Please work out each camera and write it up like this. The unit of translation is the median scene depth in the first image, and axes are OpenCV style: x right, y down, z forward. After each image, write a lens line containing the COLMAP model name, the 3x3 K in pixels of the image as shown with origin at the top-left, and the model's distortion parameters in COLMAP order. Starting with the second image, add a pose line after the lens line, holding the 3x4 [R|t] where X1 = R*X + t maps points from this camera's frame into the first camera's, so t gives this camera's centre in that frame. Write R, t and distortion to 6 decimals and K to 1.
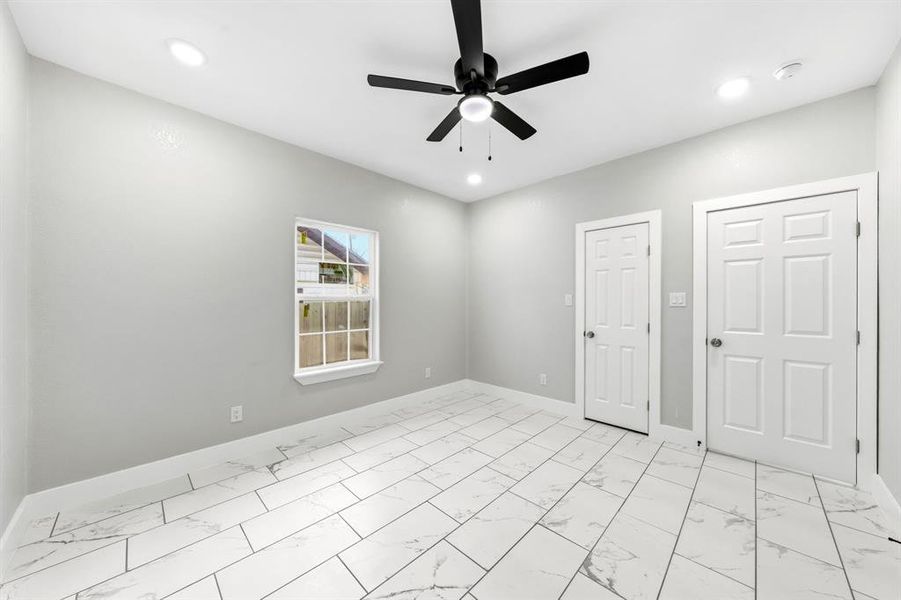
lens RADIAL K [[313.0, 0, 460.4], [0, 313.0, 298.7], [0, 0, 1]] dist [-0.005699, 0.000134]
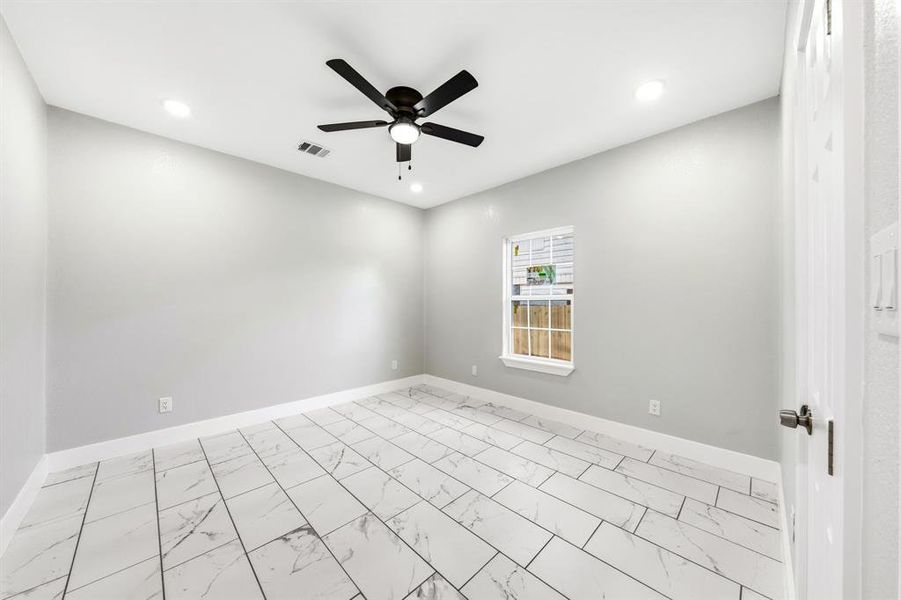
lens RADIAL K [[313.0, 0, 451.1], [0, 313.0, 298.7], [0, 0, 1]] dist [-0.005699, 0.000134]
pose [[-0.031065, -0.013378, -0.999428, 0.933115], [0.007889, 0.999876, -0.013629, 0.016120], [0.999486, -0.008308, -0.030956, 0.943673]]
